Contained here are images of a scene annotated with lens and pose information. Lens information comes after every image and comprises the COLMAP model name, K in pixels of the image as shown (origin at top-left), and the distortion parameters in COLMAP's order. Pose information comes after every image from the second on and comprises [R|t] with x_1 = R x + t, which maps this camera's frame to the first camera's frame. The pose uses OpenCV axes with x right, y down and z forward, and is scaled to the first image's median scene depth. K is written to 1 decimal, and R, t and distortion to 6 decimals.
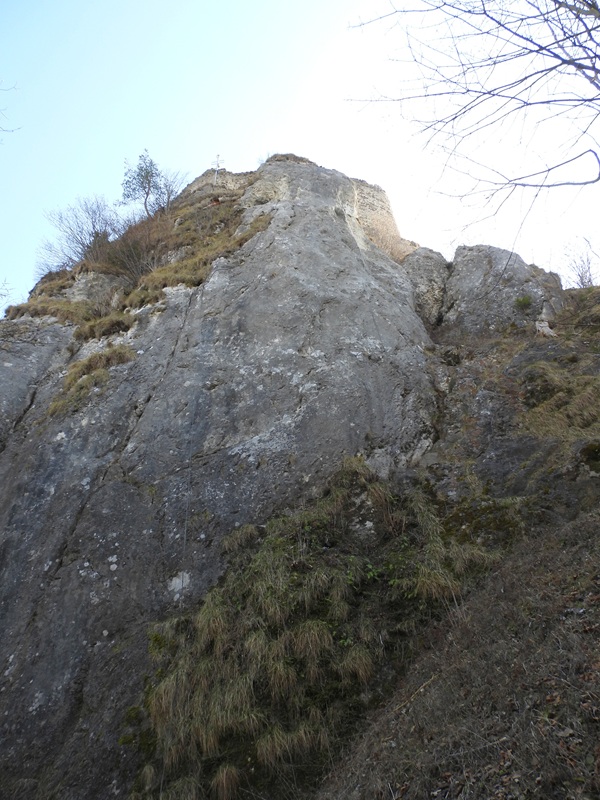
lens RADIAL K [[572.2, 0, 301.4], [0, 572.2, 402.0], [0, 0, 1]] dist [-0.018894, 0.008432]
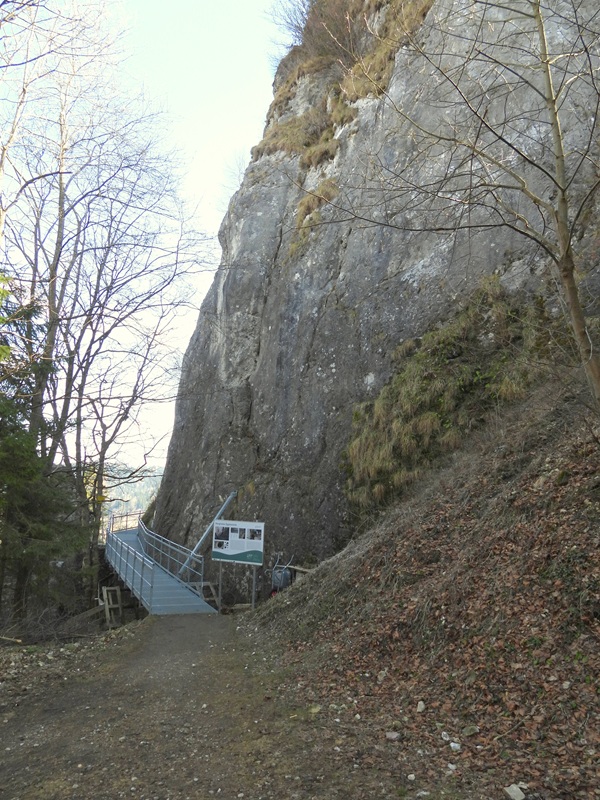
lens RADIAL K [[572.2, 0, 299.5], [0, 572.2, 399.2], [0, 0, 1]] dist [-0.018894, 0.008432]
pose [[0.843975, 0.007254, -0.536334, 0.452966], [0.276014, 0.851488, 0.445852, -0.385969], [0.459916, -0.524324, 0.716632, -0.280338]]
